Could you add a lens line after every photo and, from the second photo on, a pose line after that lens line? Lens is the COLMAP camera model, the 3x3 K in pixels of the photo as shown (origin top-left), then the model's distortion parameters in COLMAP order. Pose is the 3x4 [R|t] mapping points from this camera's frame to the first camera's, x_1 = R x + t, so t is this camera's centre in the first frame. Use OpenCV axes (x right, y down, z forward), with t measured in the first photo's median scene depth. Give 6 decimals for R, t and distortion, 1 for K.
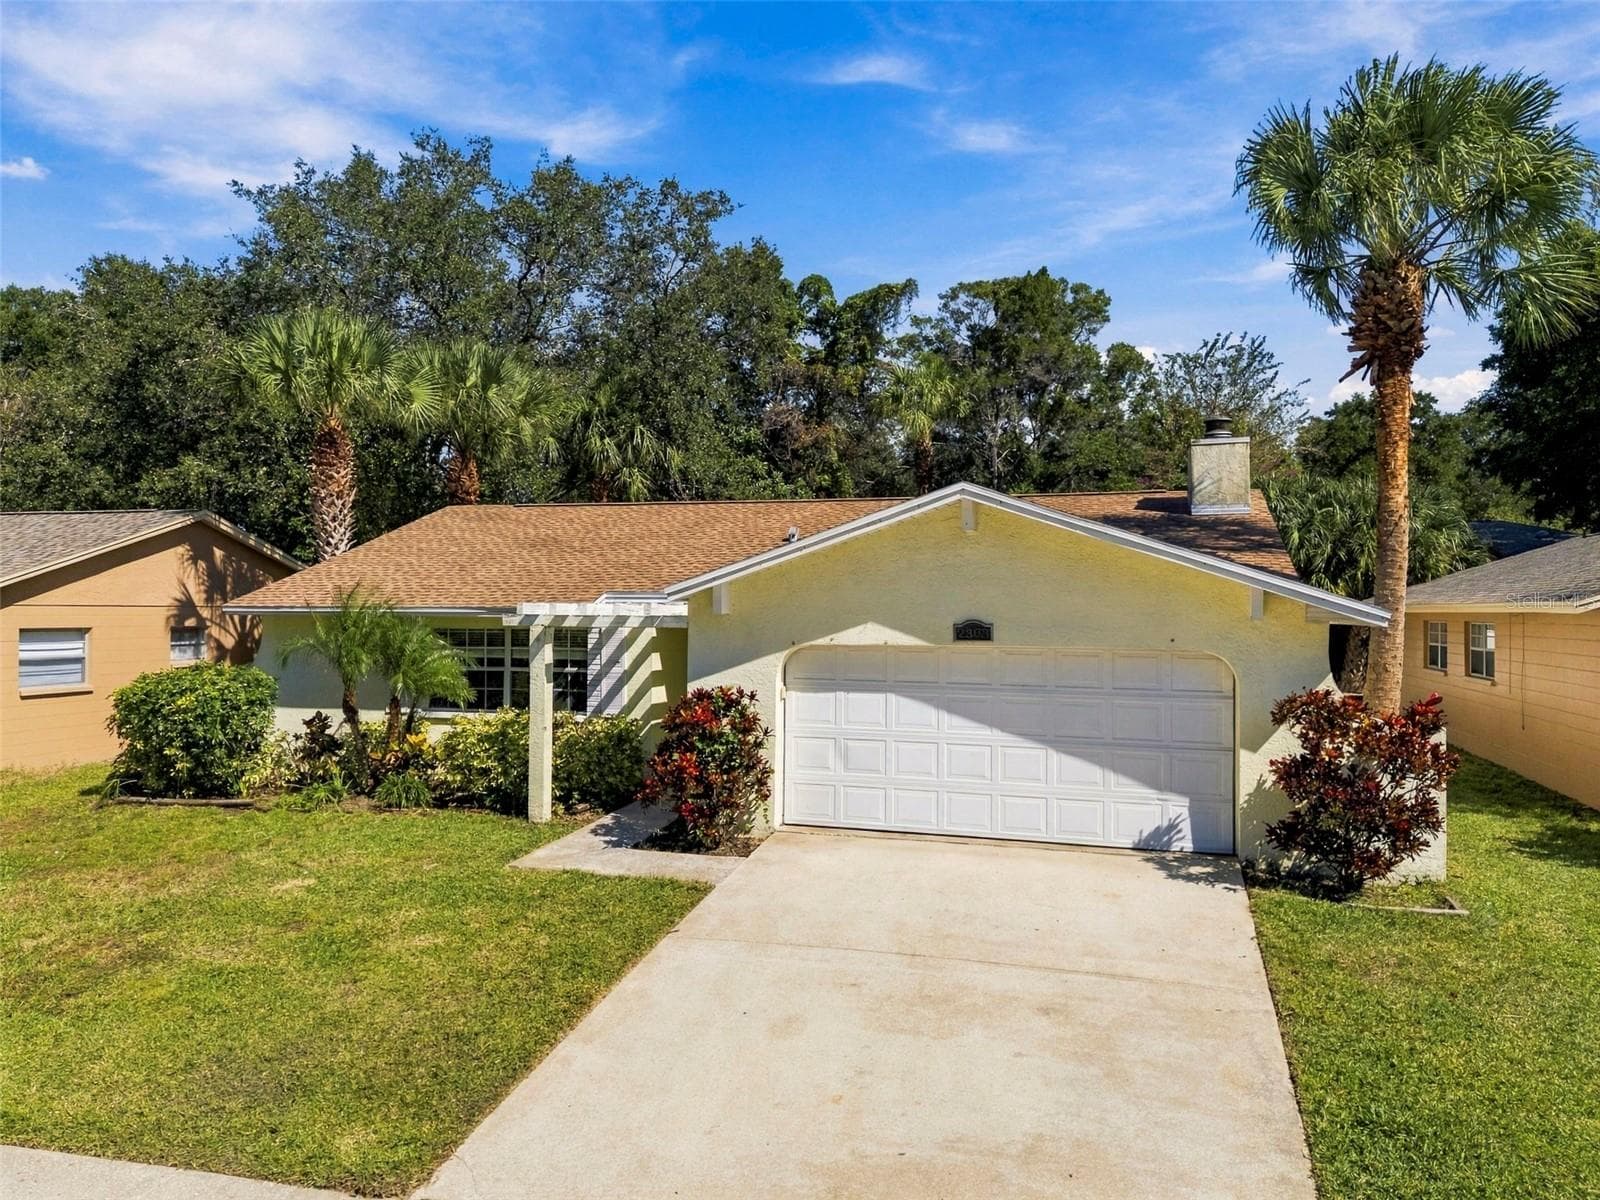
lens RADIAL K [[1172.1, 0, 795.7], [0, 1172.1, 600.9], [0, 0, 1]] dist [0.089688, -0.085842]
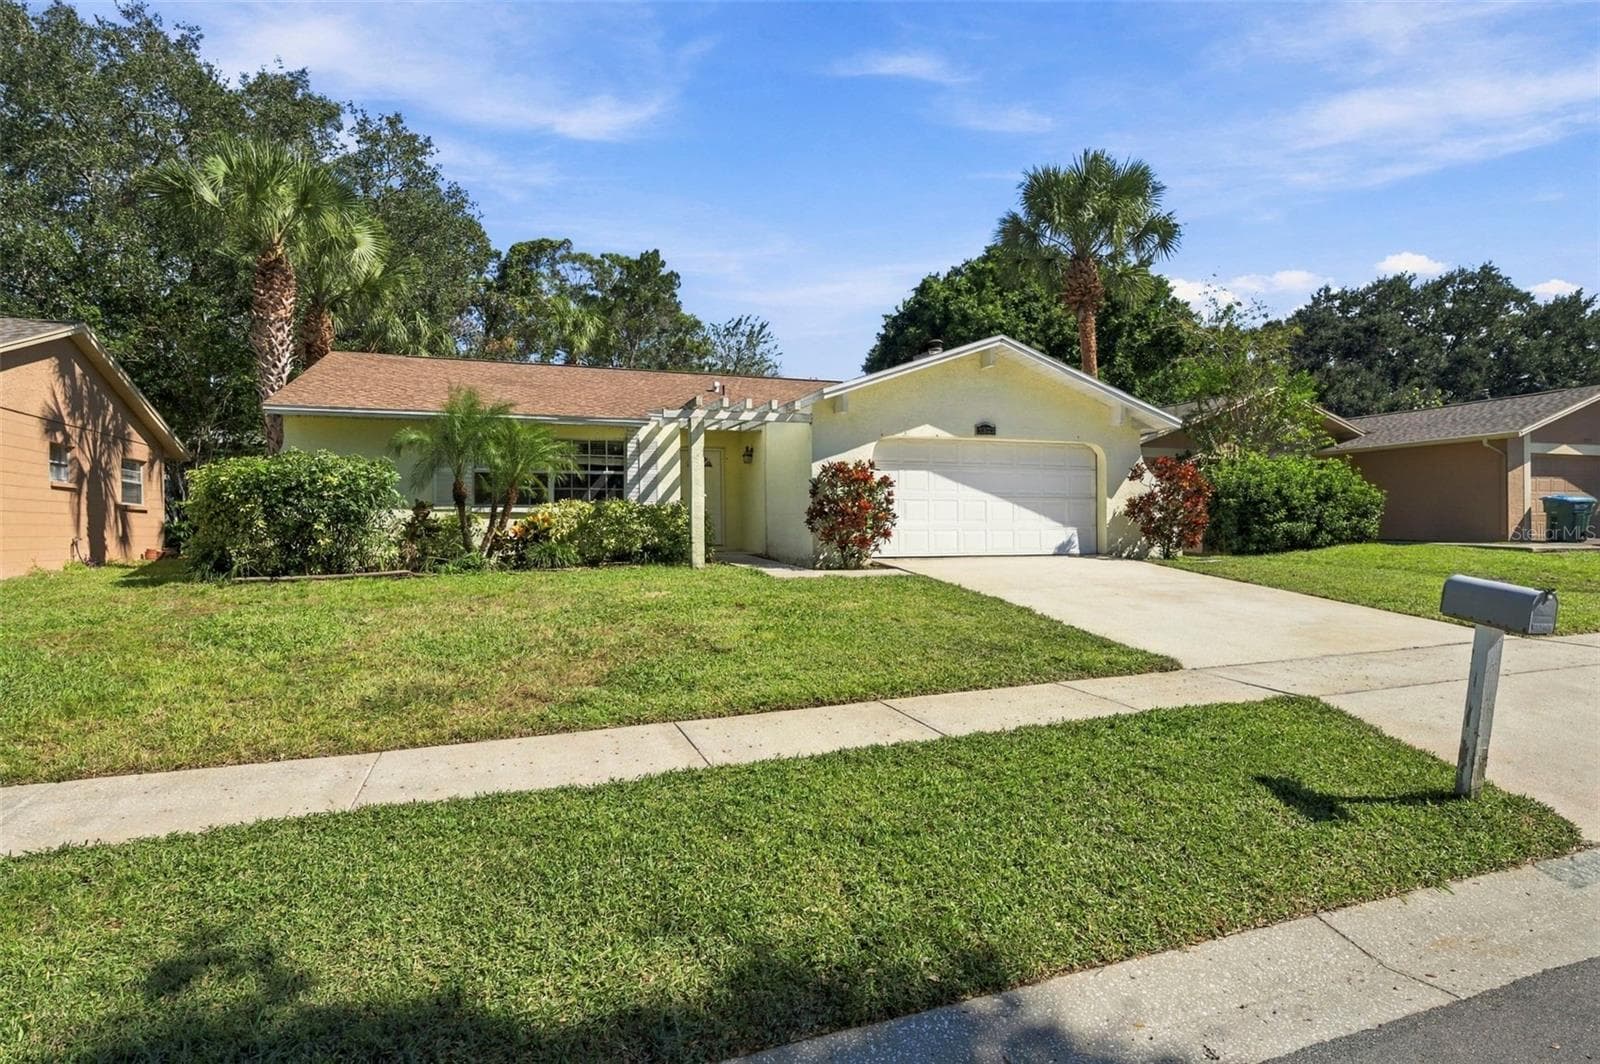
lens RADIAL K [[841.9, 0, 801.8], [0, 841.9, 530.4], [0, 0, 1]] dist [-0.000114, 0.000304]
pose [[0.804256, -0.012167, 0.594158, -0.609247], [0.008705, 0.999924, 0.008694, 0.124513], [-0.594219, -0.001821, 0.804301, 0.162332]]
